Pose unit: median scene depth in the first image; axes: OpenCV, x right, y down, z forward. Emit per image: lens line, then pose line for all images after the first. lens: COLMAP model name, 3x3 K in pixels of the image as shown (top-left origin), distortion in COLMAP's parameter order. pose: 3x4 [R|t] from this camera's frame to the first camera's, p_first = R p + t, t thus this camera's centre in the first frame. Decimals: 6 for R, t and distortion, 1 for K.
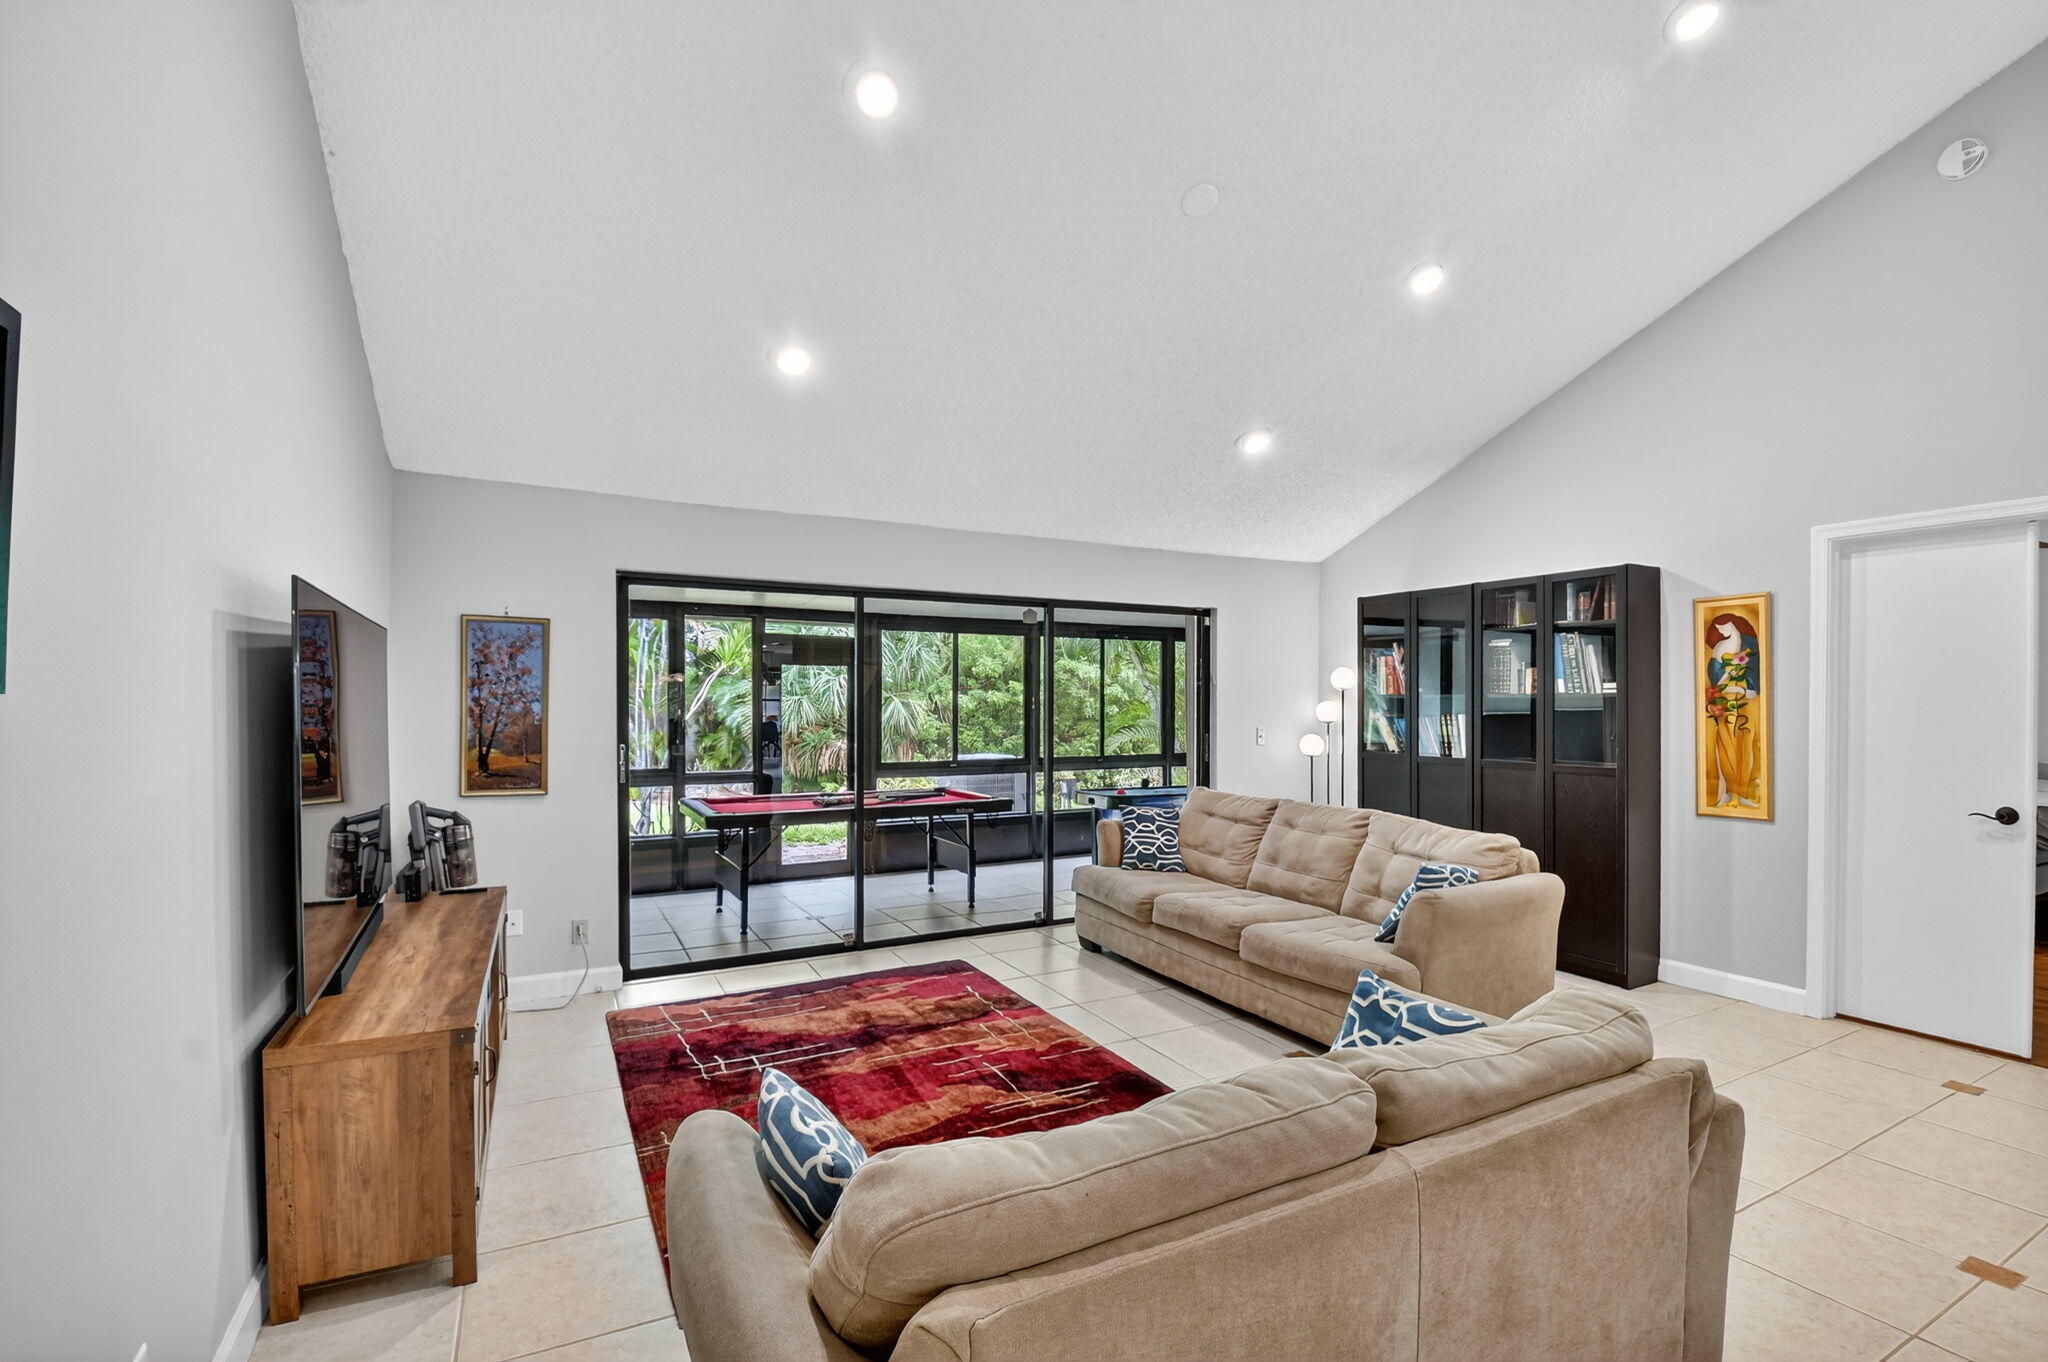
lens RADIAL K [[909.5, 0, 1038.6], [0, 909.5, 705.8], [0, 0, 1]] dist [0.001499, -0.028730]
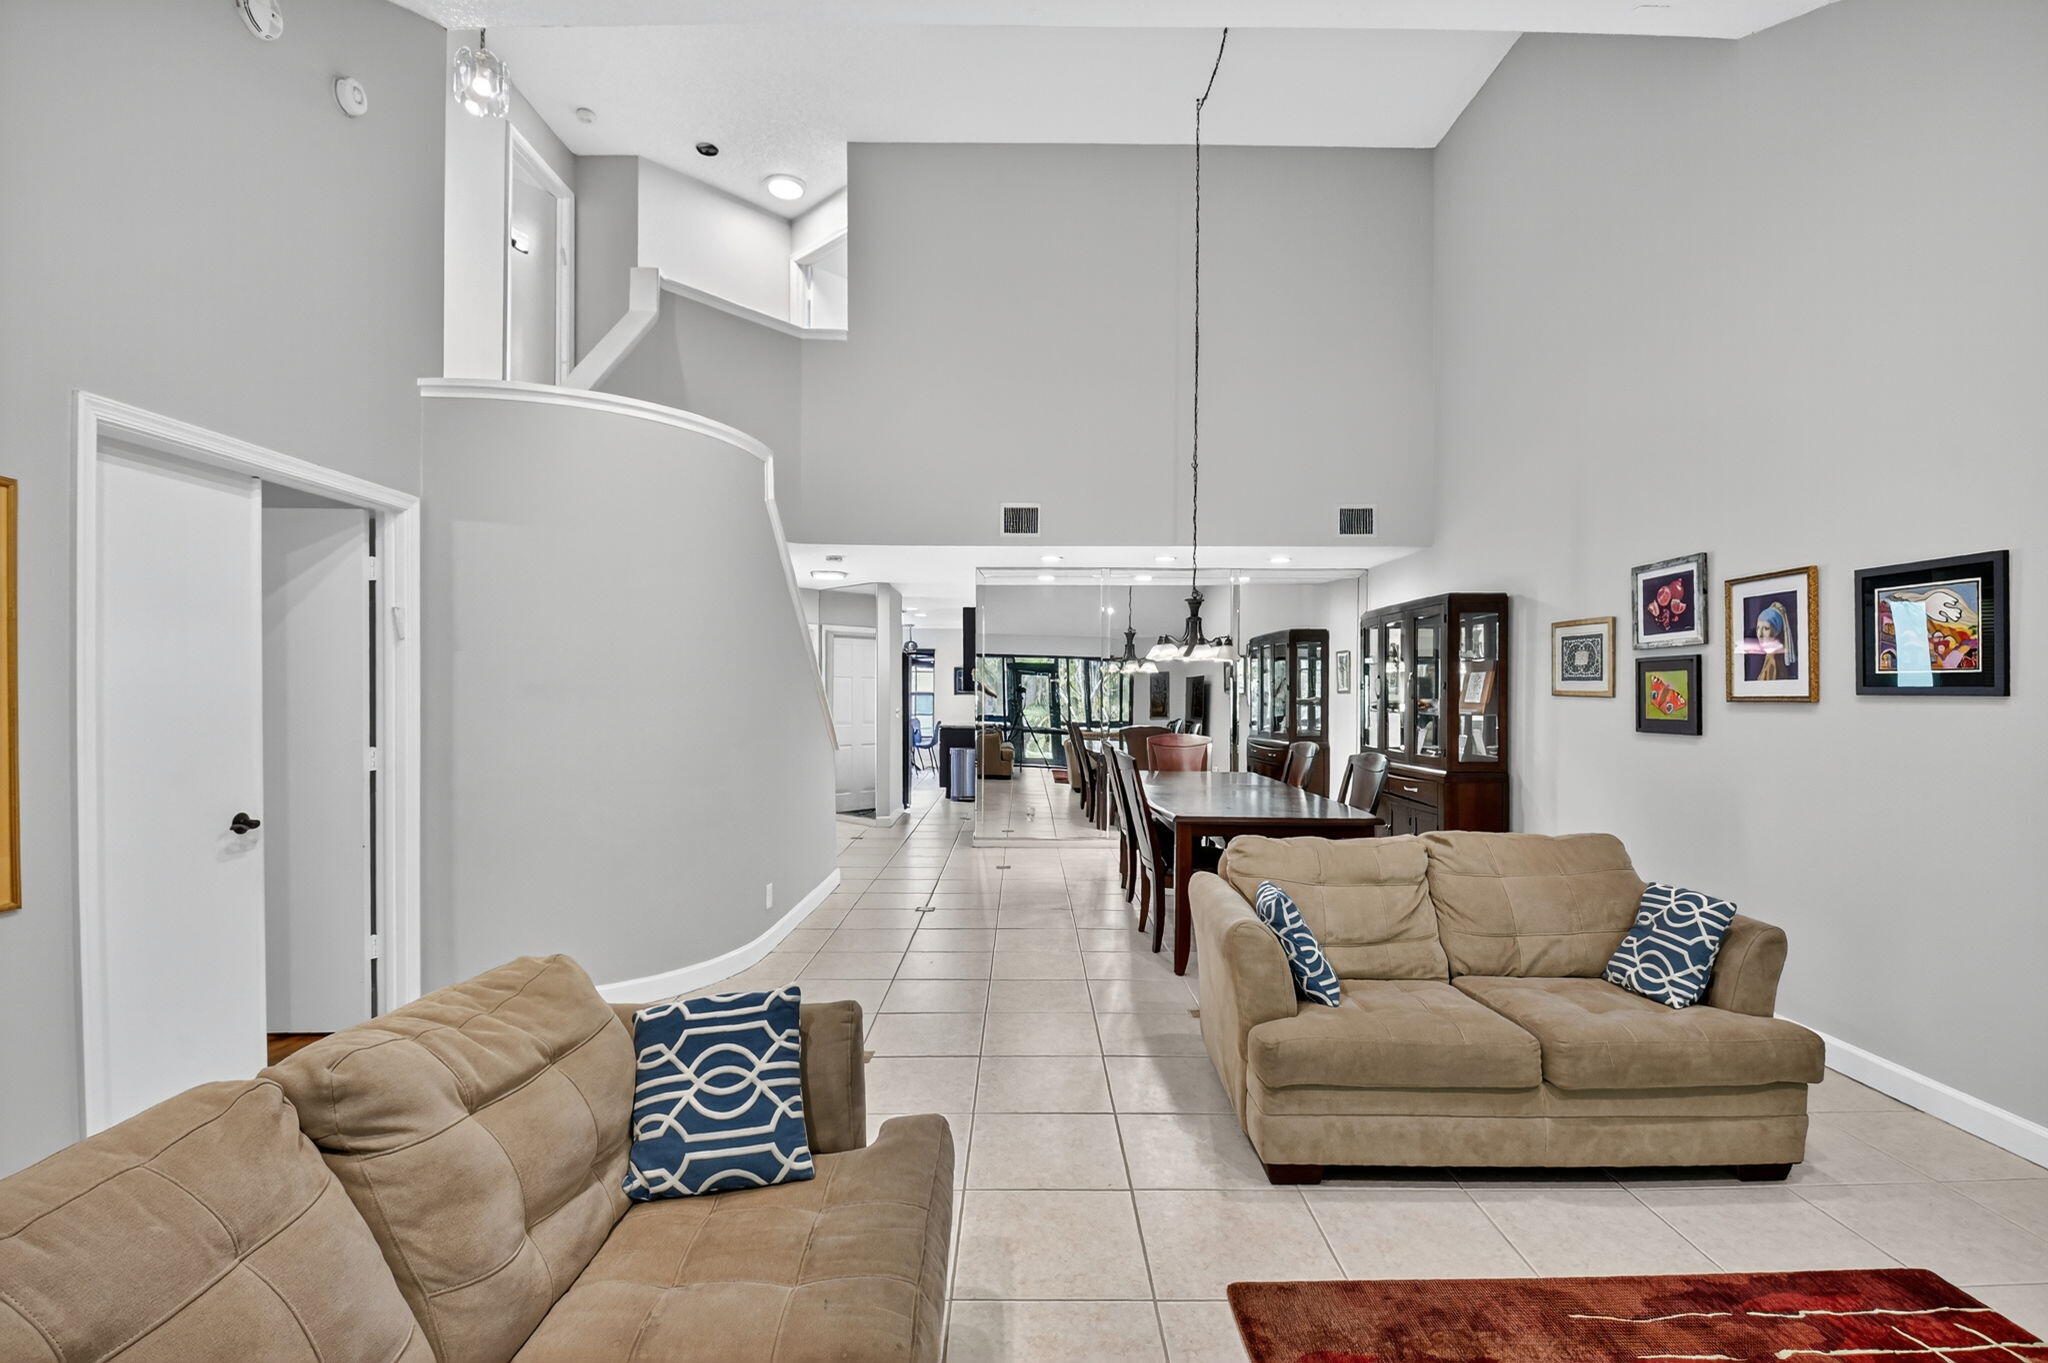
lens RADIAL K [[923.8, 0, 1026.0], [0, 923.8, 698.3], [0, 0, 1]] dist [0.000560, -0.015161]
pose [[-0.881634, -0.009862, 0.471831, 0.026911], [-0.004810, 0.999917, 0.011911, -0.006124], [-0.471910, 0.008232, -0.881608, 1.167831]]
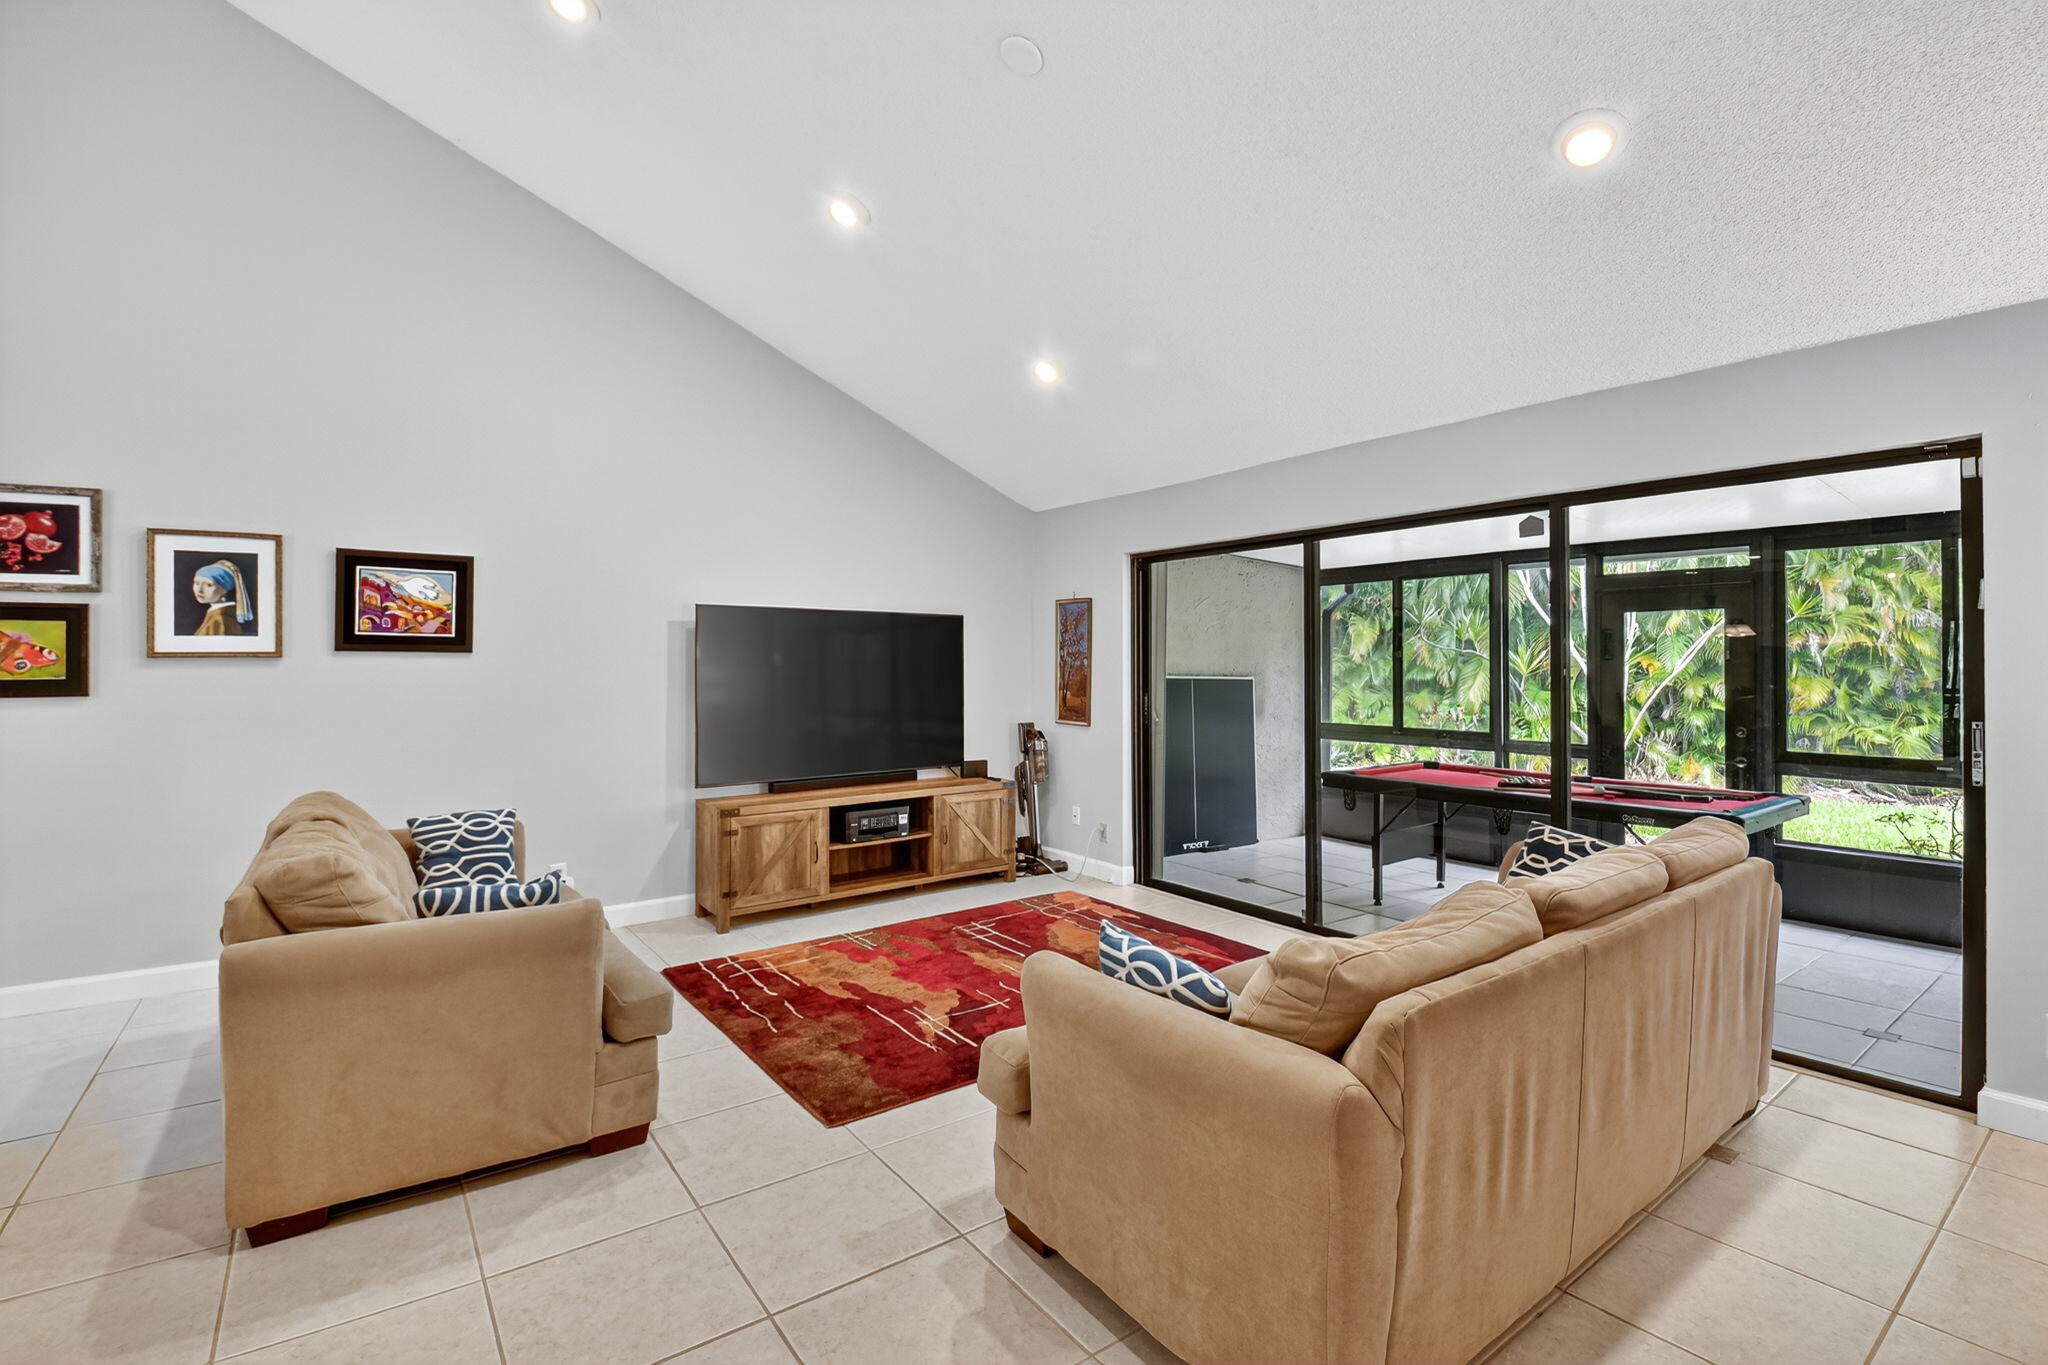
lens RADIAL K [[924.3, 0, 1025.9], [0, 924.3, 654.6], [0, 0, 1]] dist [-0.000872, -0.013997]
pose [[0.142191, -0.013082, -0.989753, 0.817221], [-0.005686, 0.999885, -0.014032, 0.009888], [0.989823, 0.007623, 0.142100, 0.707482]]
